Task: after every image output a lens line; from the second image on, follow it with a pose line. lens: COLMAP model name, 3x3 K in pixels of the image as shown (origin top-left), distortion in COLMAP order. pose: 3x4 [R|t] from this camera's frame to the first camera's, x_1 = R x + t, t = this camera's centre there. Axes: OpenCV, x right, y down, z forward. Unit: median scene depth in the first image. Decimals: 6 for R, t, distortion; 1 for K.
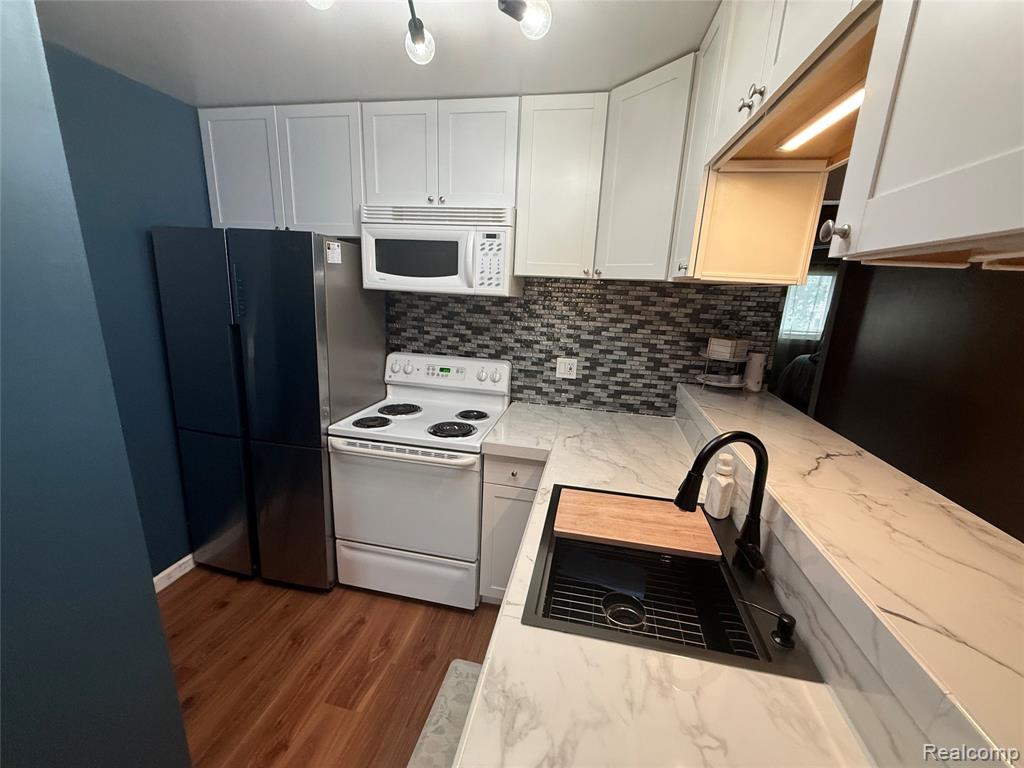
lens RADIAL K [[406.1, 0, 512.0], [0, 406.1, 384.0], [0, 0, 1]] dist [0.000005, -0.000034]
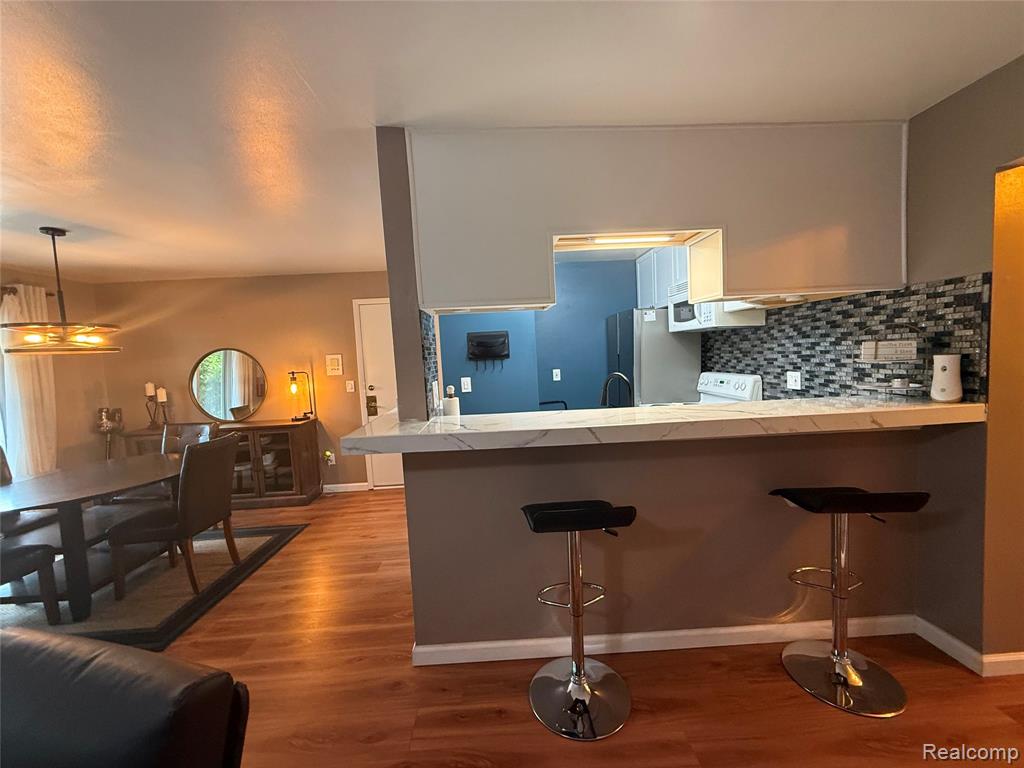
lens RADIAL K [[406.1, 0, 512.0], [0, 406.1, 384.0], [0, 0, 1]] dist [0.000005, -0.000034]
pose [[0.238380, 0.012621, -0.971090, 1.085065], [-0.165866, 0.985753, -0.027904, 0.139615], [0.956903, 0.167722, 0.237077, -0.047485]]
